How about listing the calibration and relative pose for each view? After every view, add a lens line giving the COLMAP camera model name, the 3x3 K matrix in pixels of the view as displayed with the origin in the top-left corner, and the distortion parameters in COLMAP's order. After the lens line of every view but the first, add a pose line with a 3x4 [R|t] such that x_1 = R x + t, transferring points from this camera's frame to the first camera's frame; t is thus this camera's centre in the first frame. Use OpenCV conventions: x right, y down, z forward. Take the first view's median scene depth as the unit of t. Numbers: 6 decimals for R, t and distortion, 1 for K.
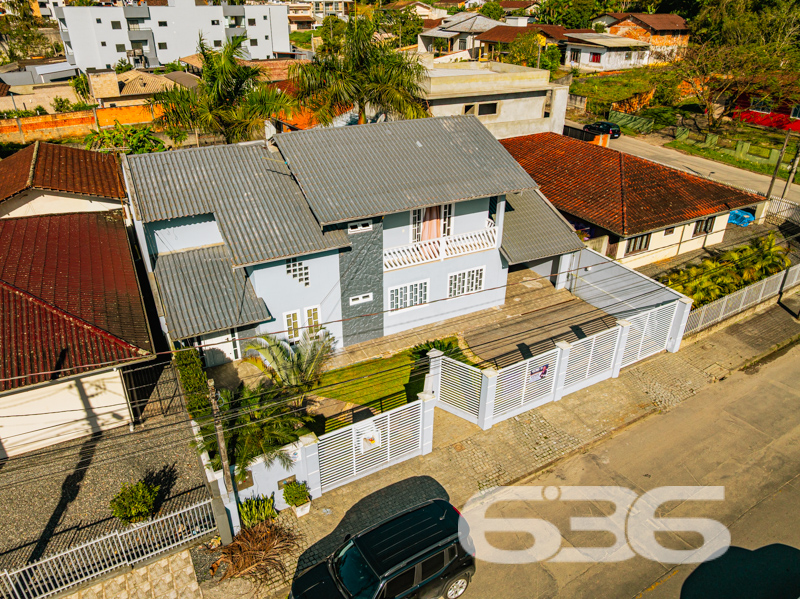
lens RADIAL K [[565.6, 0, 398.2], [0, 565.6, 297.7], [0, 0, 1]] dist [-0.041616, 0.006995]
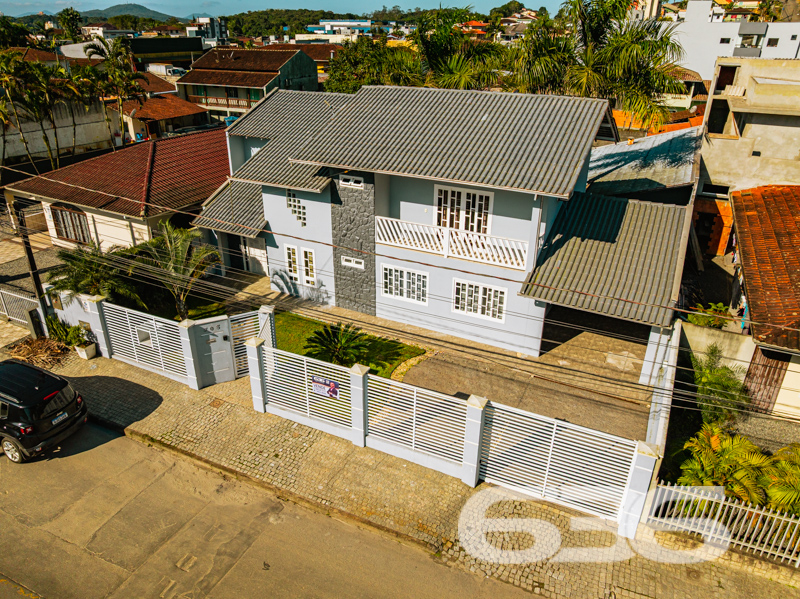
lens RADIAL K [[565.6, 0, 397.9], [0, 565.6, 300.7], [0, 0, 1]] dist [-0.041616, 0.006995]
pose [[0.569943, 0.356107, -0.740508, 0.709204], [-0.390737, 0.910250, 0.136999, -0.099924], [0.722834, 0.211262, 0.657935, 0.460185]]
